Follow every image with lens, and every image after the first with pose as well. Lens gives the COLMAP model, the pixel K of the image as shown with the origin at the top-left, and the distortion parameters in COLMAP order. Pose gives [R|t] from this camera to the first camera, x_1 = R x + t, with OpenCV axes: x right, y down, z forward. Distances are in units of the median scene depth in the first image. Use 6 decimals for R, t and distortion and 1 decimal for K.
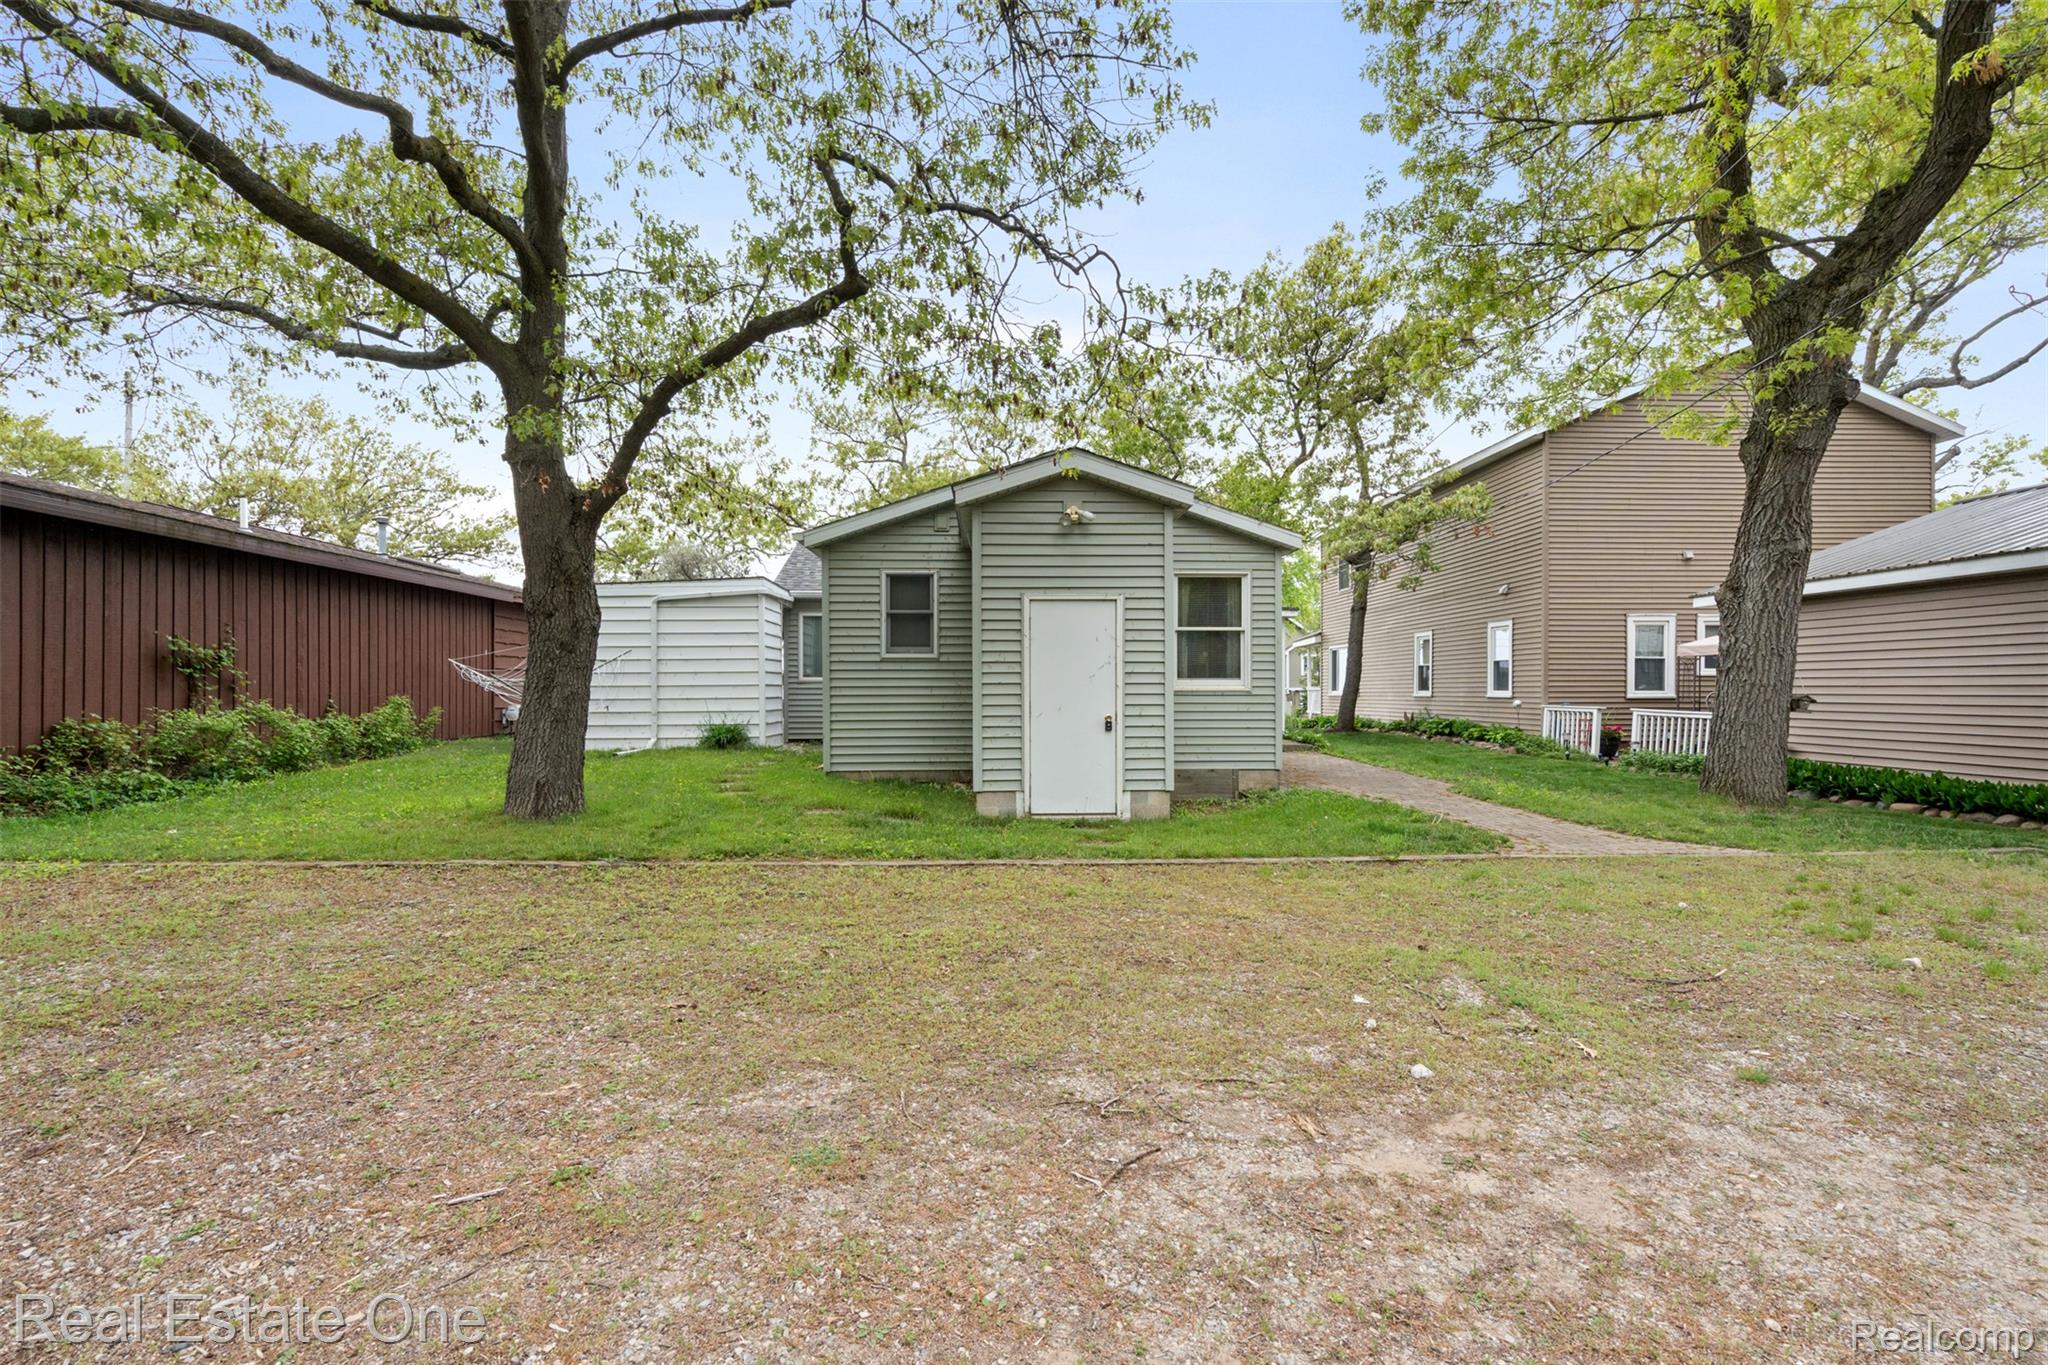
lens RADIAL K [[946.5, 0, 1012.6], [0, 946.5, 713.3], [0, 0, 1]] dist [-0.000910, 0.001434]
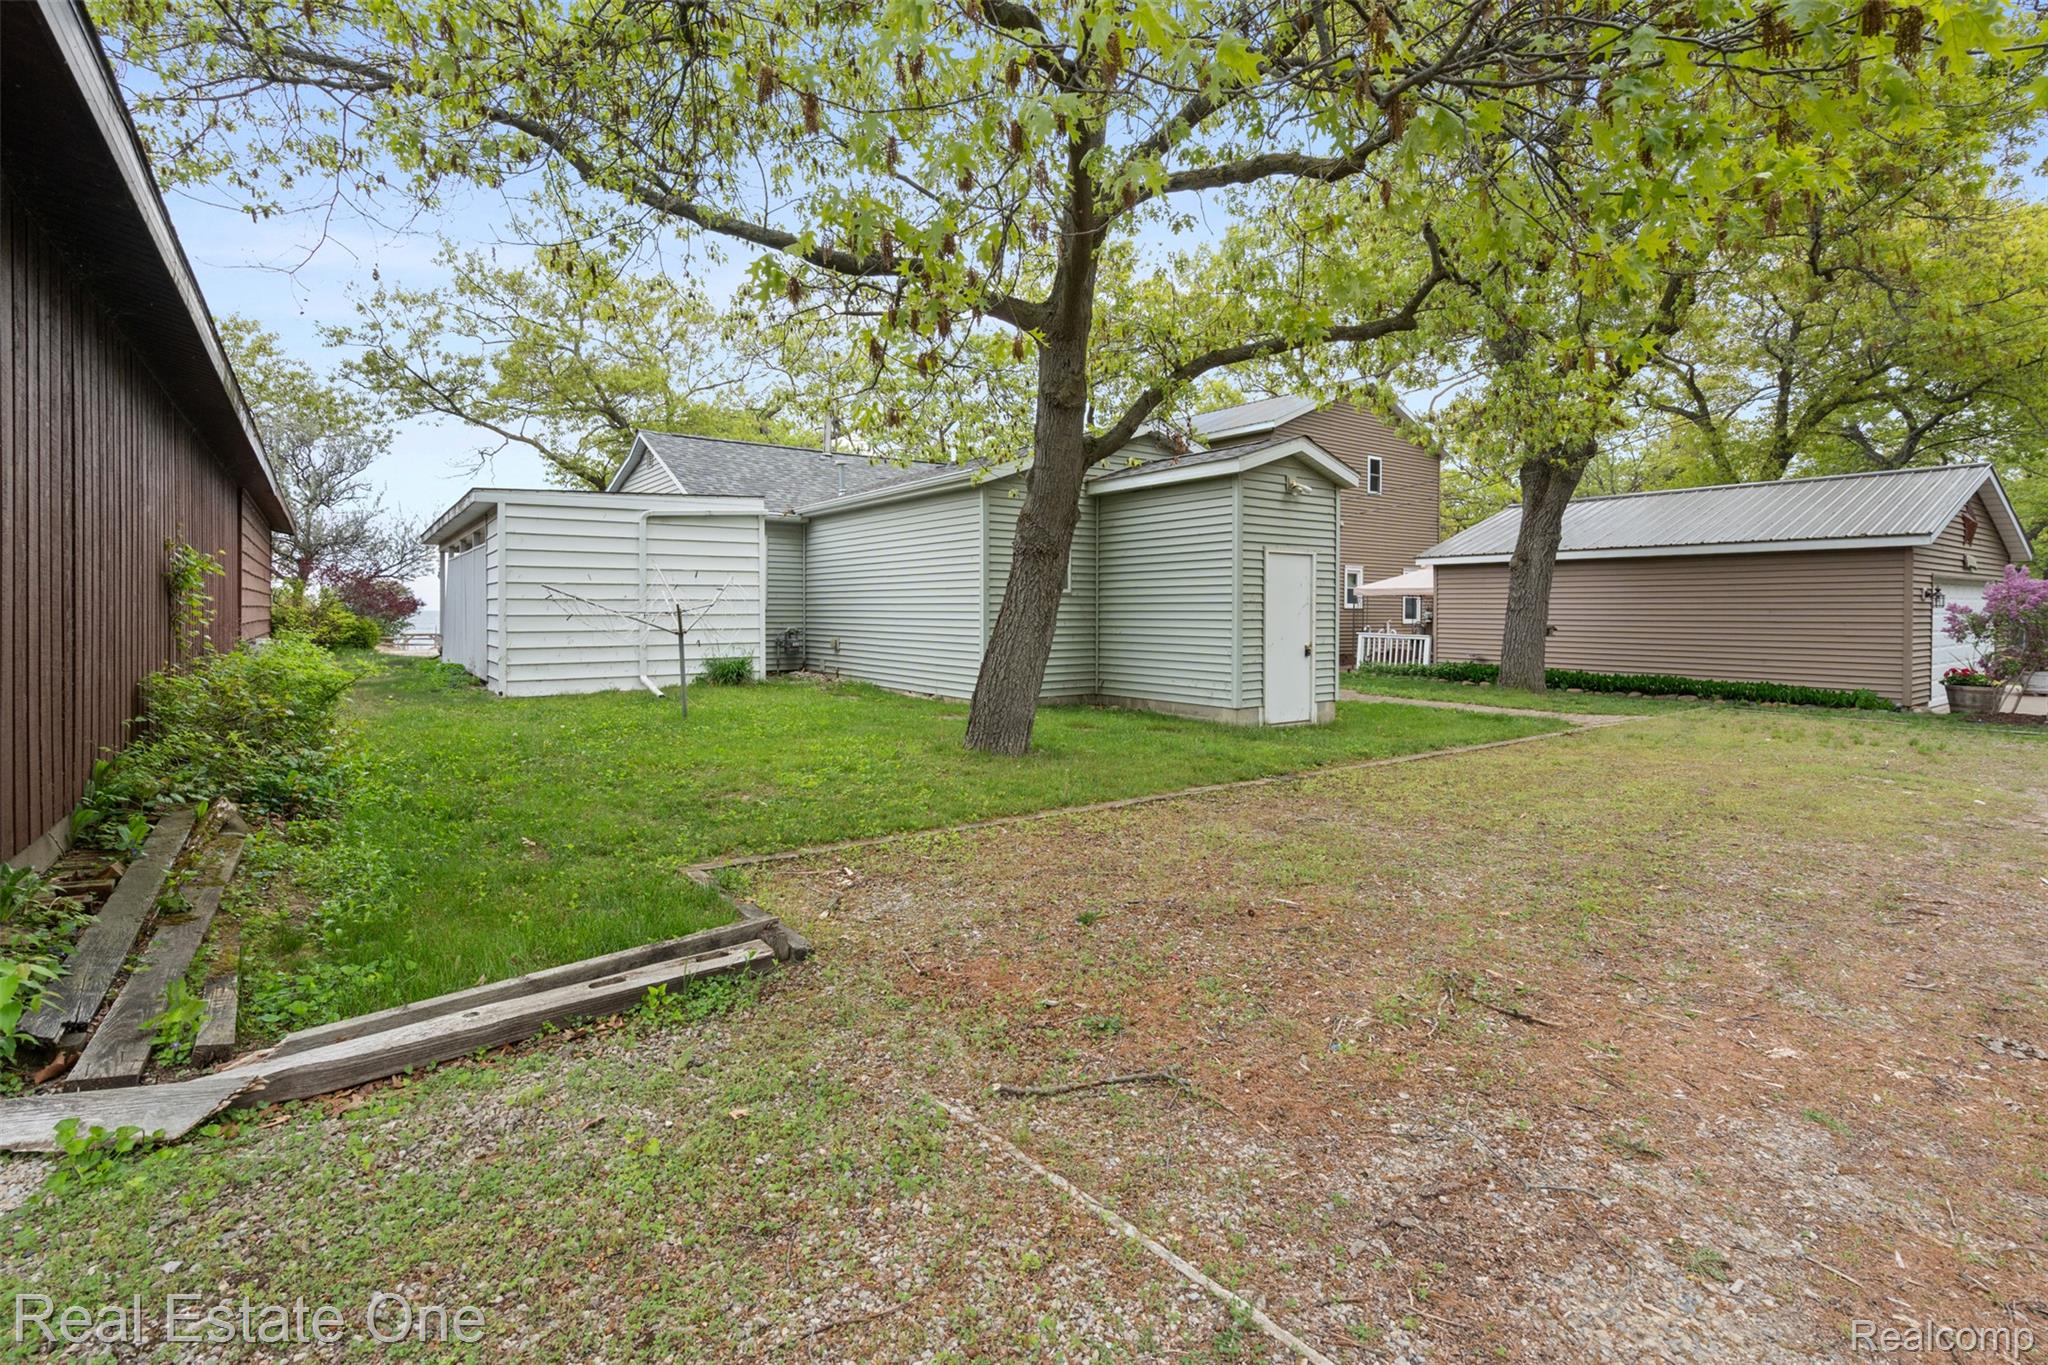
lens RADIAL K [[973.5, 0, 1019.0], [0, 973.5, 657.6], [0, 0, 1]] dist [-0.001577, 0.000862]
pose [[0.825752, -0.021580, 0.563620, -0.779989], [0.007857, 0.999611, 0.026762, -0.014463], [-0.563978, -0.017670, 0.825601, 0.097564]]
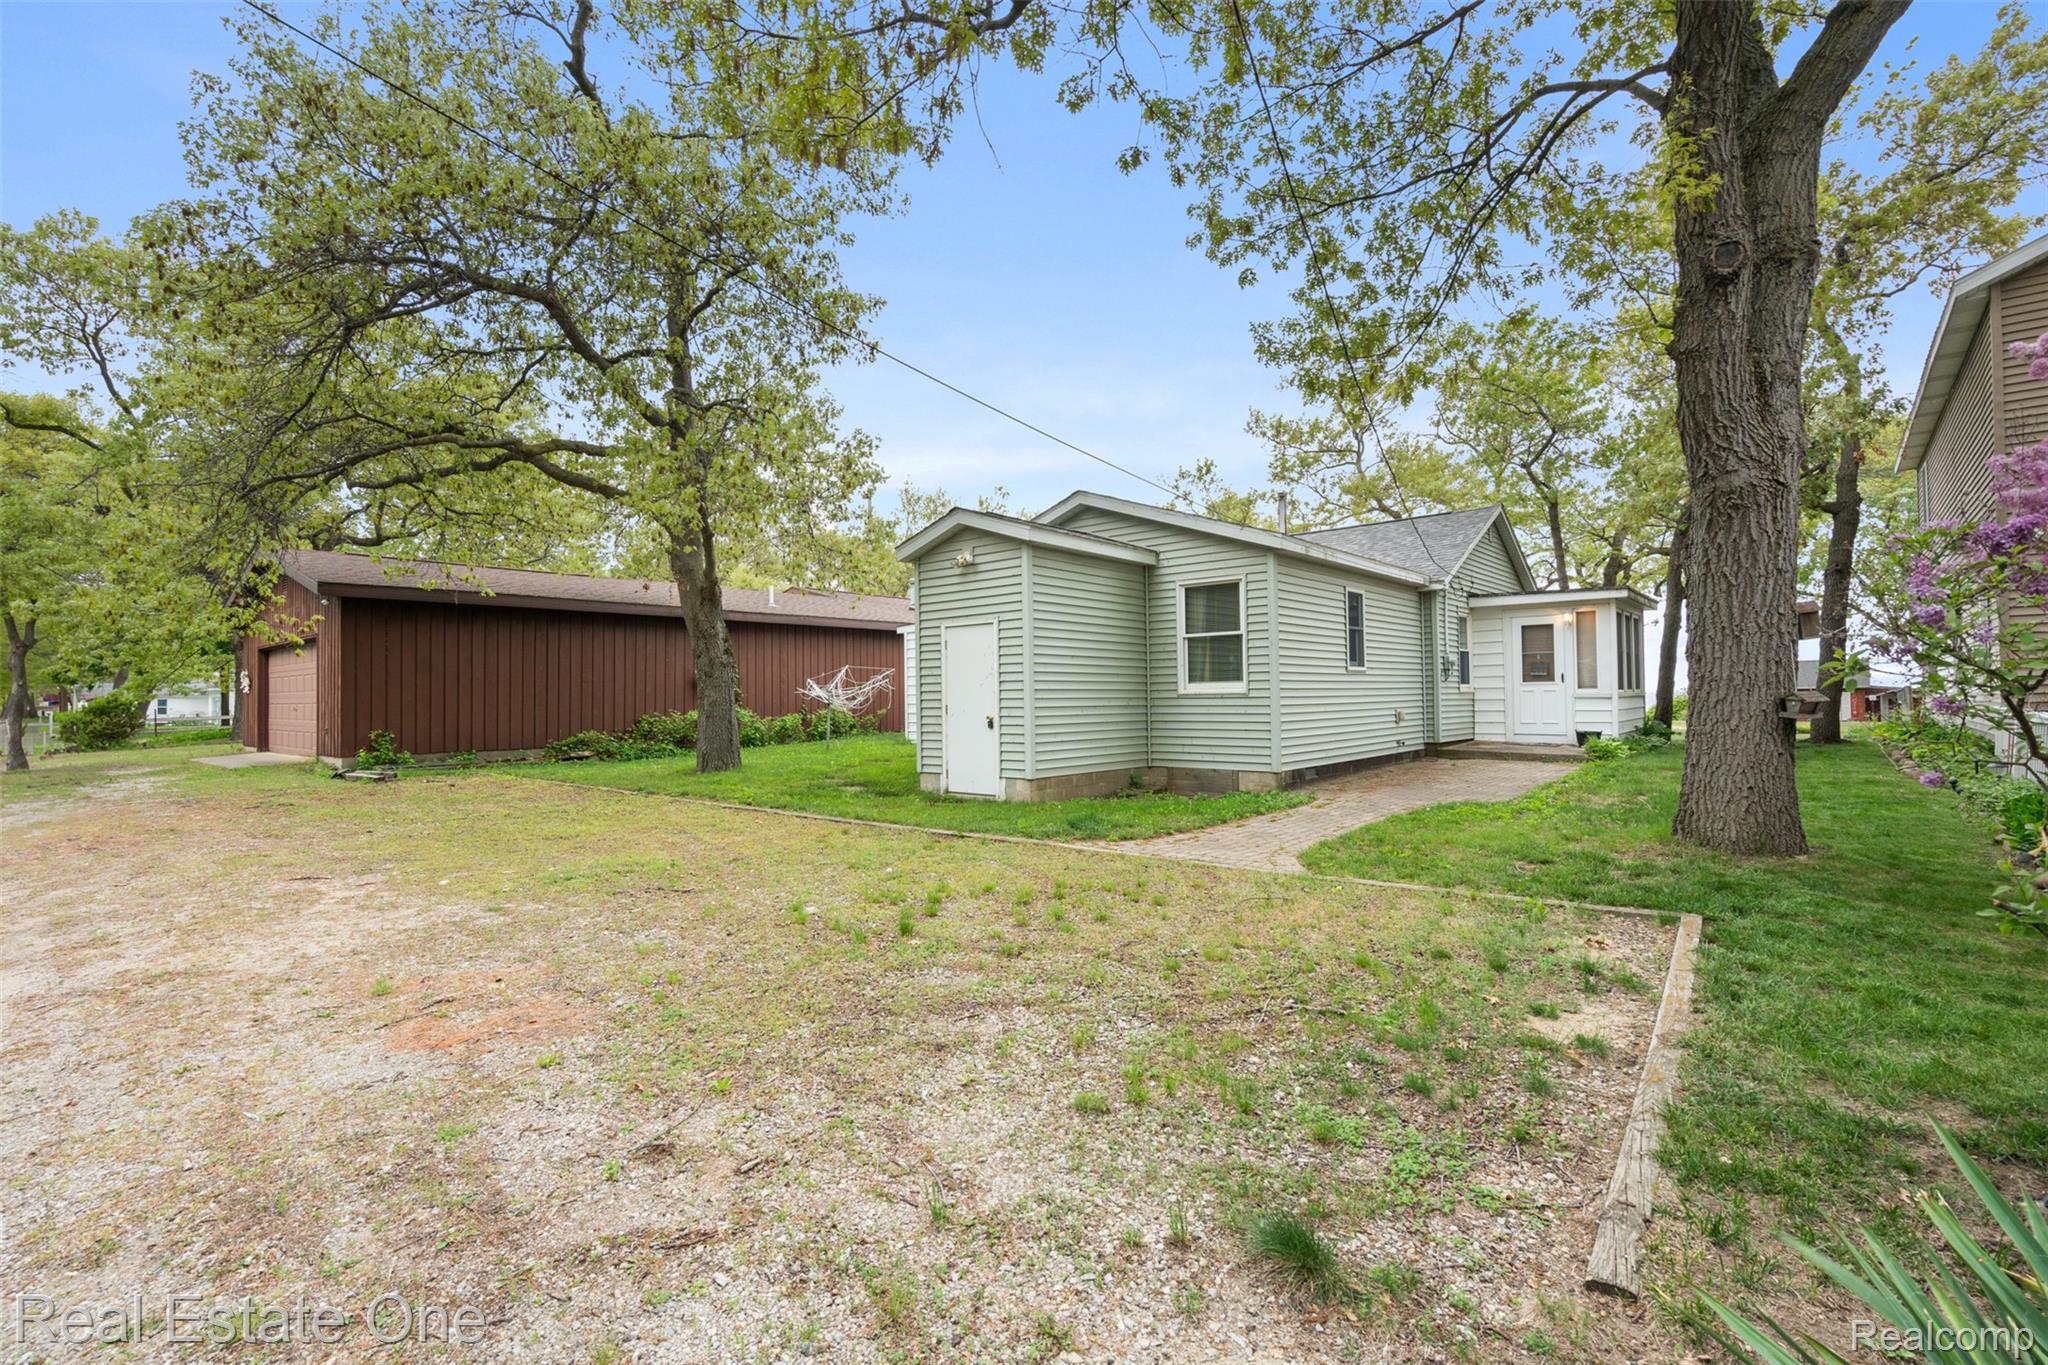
lens RADIAL K [[946.5, 0, 1012.6], [0, 946.5, 713.3], [0, 0, 1]] dist [-0.000910, 0.001434]
pose [[0.736768, 0.001363, -0.676144, 0.770844], [-0.002367, 0.999997, -0.000563, -0.000444], [0.676142, 0.002015, 0.736769, 0.081141]]
